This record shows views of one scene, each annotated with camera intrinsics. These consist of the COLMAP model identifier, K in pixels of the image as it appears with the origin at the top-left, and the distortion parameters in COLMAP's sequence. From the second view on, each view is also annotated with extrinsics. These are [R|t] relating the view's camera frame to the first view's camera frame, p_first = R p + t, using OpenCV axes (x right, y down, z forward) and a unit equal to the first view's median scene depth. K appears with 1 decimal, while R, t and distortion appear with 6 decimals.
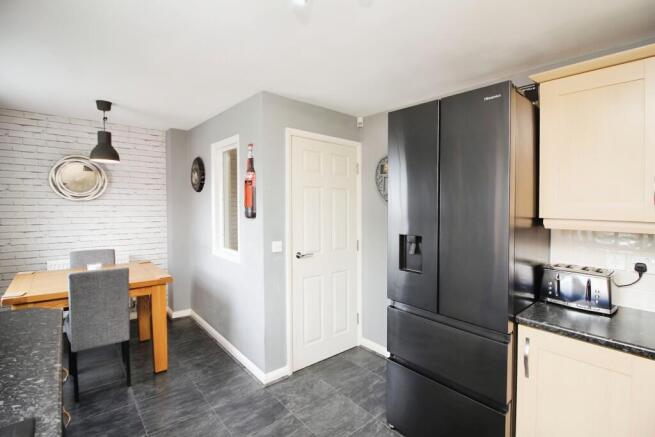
lens RADIAL K [[304.9, 0, 328.5], [0, 304.9, 200.3], [0, 0, 1]] dist [-0.012933, -0.001896]
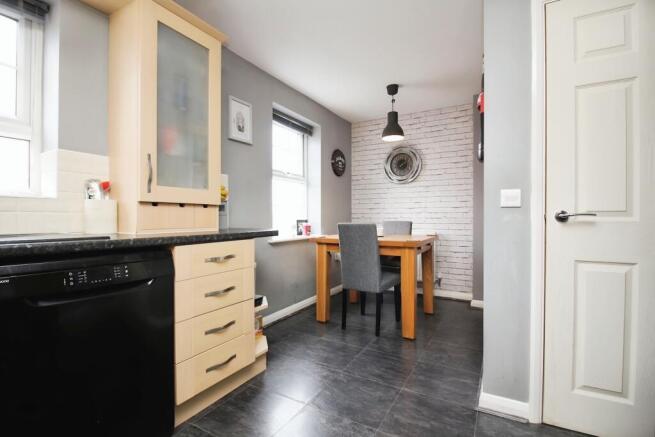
lens RADIAL K [[304.9, 0, 326.9], [0, 304.9, 217.5], [0, 0, 1]] dist [-0.012933, -0.001896]
pose [[0.346383, -0.003504, -0.938087, 0.242092], [0.013183, 0.999912, 0.001133, 0.165284], [0.938001, -0.012759, 0.346398, 0.398615]]
